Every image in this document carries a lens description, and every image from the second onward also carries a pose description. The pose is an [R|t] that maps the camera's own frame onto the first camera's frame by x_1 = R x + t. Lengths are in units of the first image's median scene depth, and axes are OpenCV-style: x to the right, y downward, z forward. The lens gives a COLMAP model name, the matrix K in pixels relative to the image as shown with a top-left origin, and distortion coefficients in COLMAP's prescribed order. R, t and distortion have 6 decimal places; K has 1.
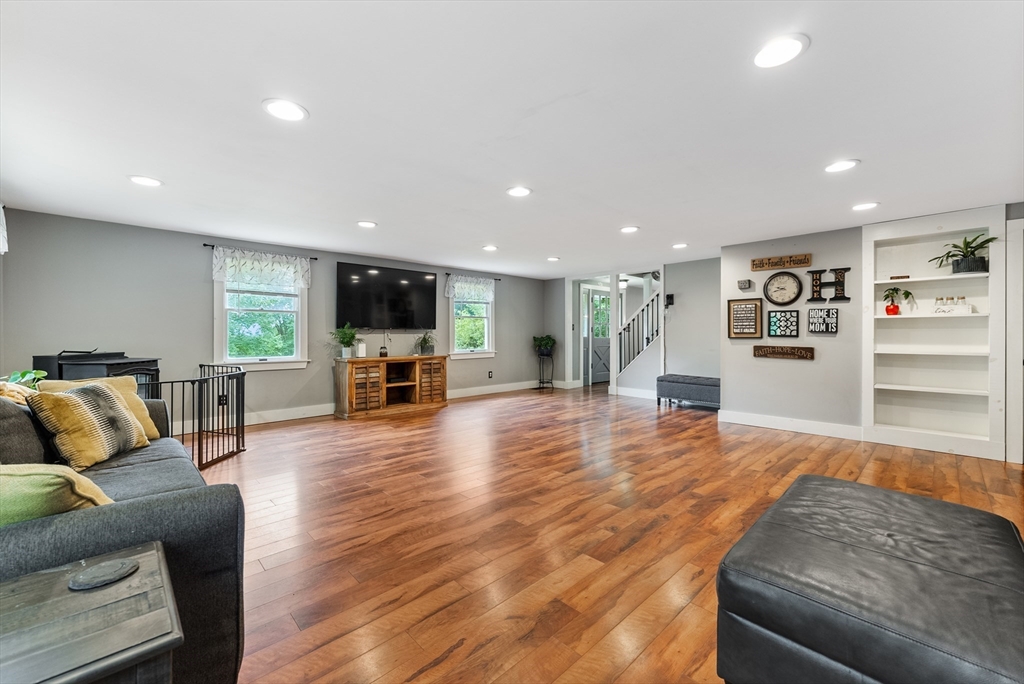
lens RADIAL K [[413.6, 0, 512.6], [0, 413.6, 334.8], [0, 0, 1]] dist [0.000945, 0.000023]
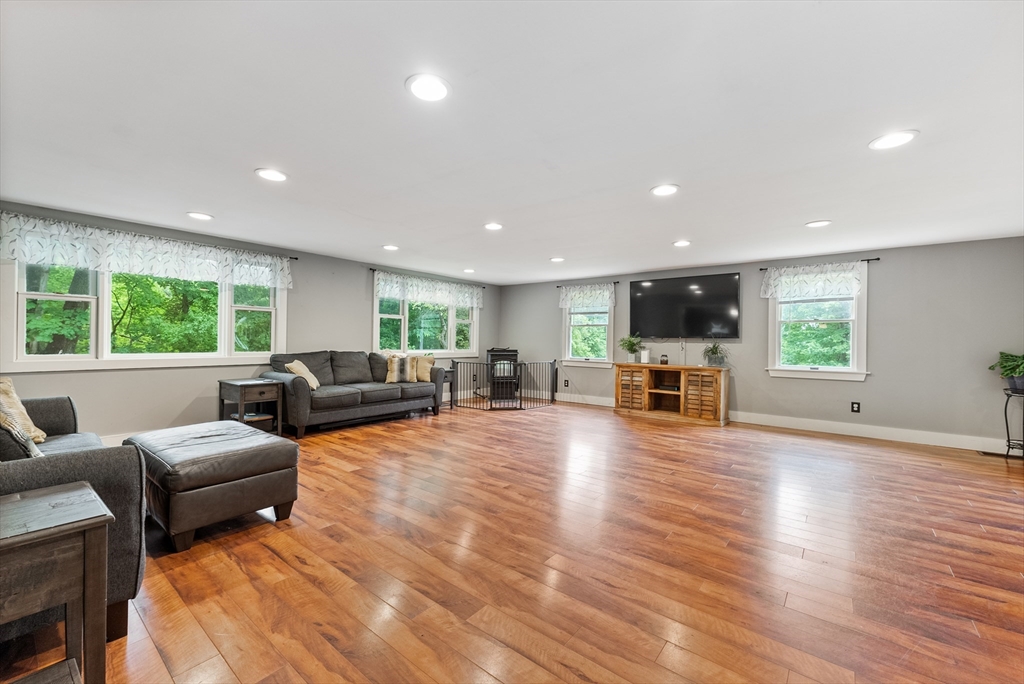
lens RADIAL K [[413.6, 0, 512.6], [0, 413.6, 334.8], [0, 0, 1]] dist [0.000945, 0.000023]
pose [[0.130512, -0.012092, -0.991373, 0.717190], [-0.015334, 0.999781, -0.014213, -0.000685], [0.991328, 0.017057, 0.130298, 0.511518]]
